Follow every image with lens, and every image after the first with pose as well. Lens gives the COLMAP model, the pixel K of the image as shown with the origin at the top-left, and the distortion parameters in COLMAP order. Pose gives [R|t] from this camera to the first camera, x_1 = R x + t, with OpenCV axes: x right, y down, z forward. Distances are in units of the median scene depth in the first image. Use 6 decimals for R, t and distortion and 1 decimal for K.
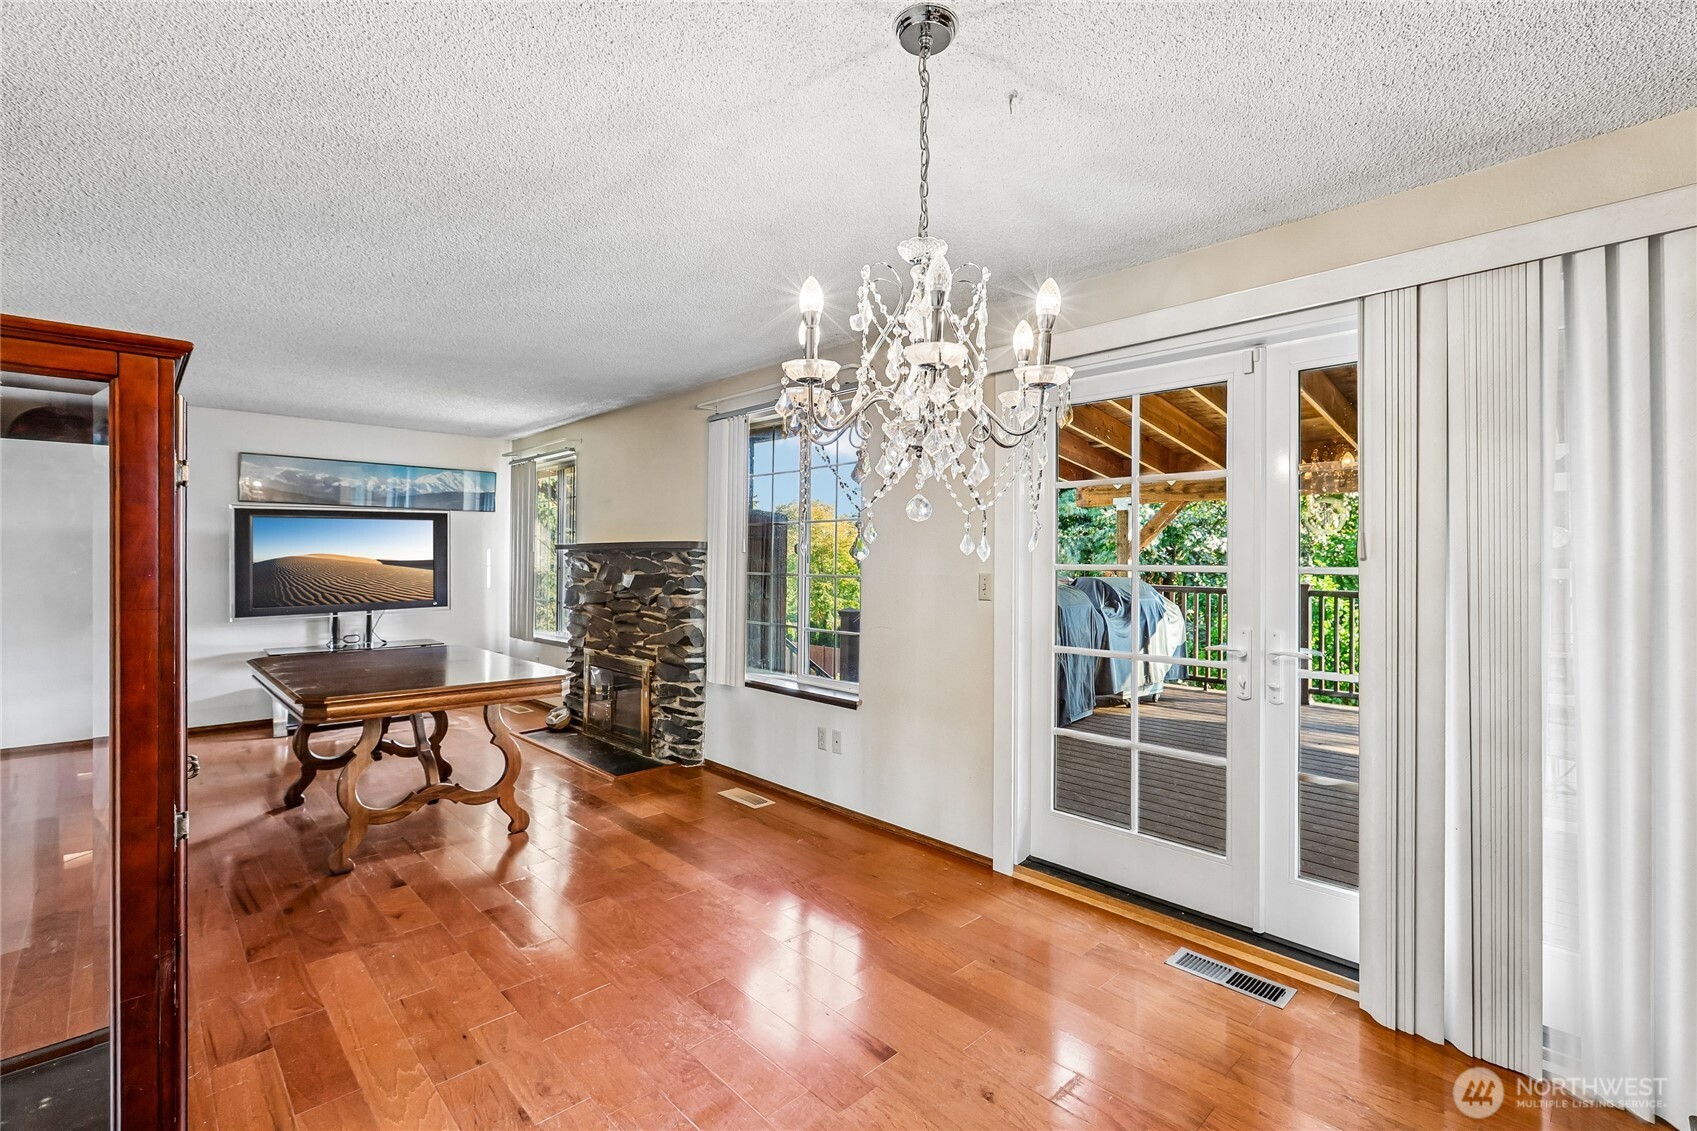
lens RADIAL K [[756.6, 0, 841.0], [0, 756.6, 556.7], [0, 0, 1]] dist [-0.002273, 0.002283]
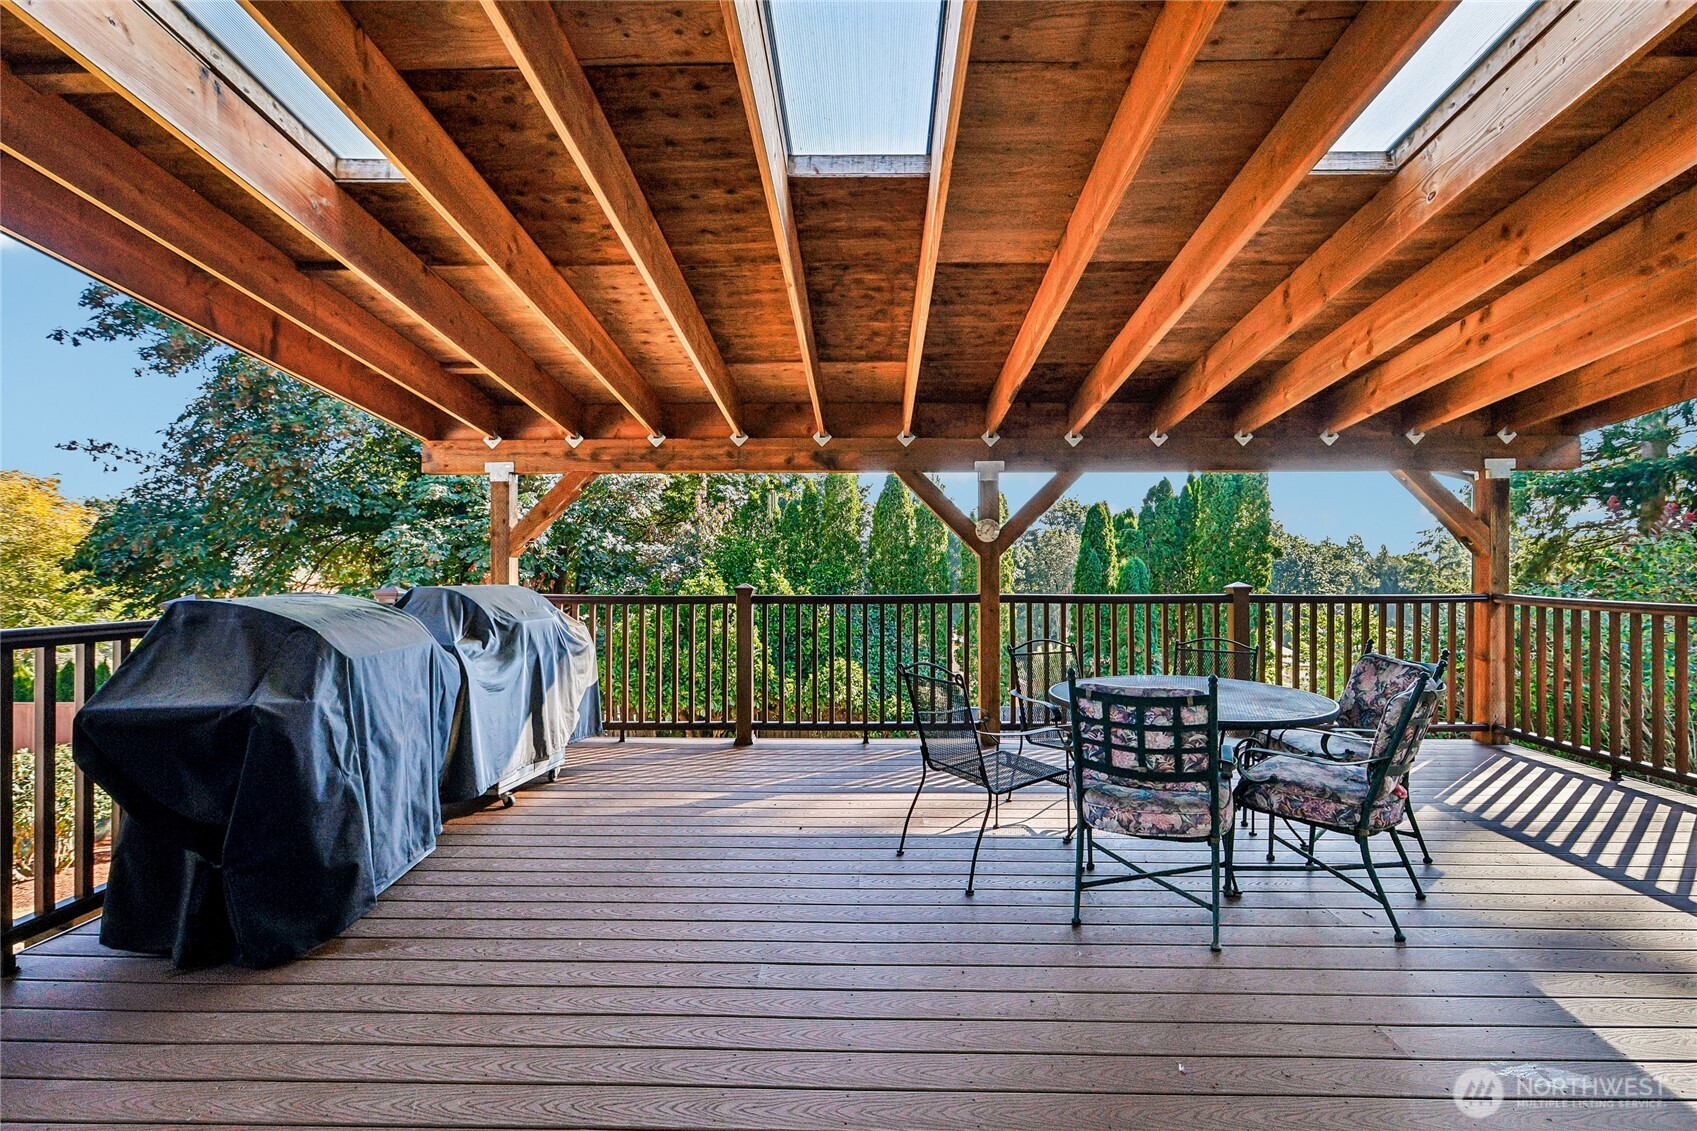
lens RADIAL K [[756.6, 0, 861.7], [0, 756.6, 564.0], [0, 0, 1]] dist [-0.002273, 0.002283]
pose [[0.704272, -0.006723, 0.709899, 0.153006], [0.000567, 0.999960, 0.008907, 0.005235], [-0.709930, -0.005870, 0.704248, 0.380118]]
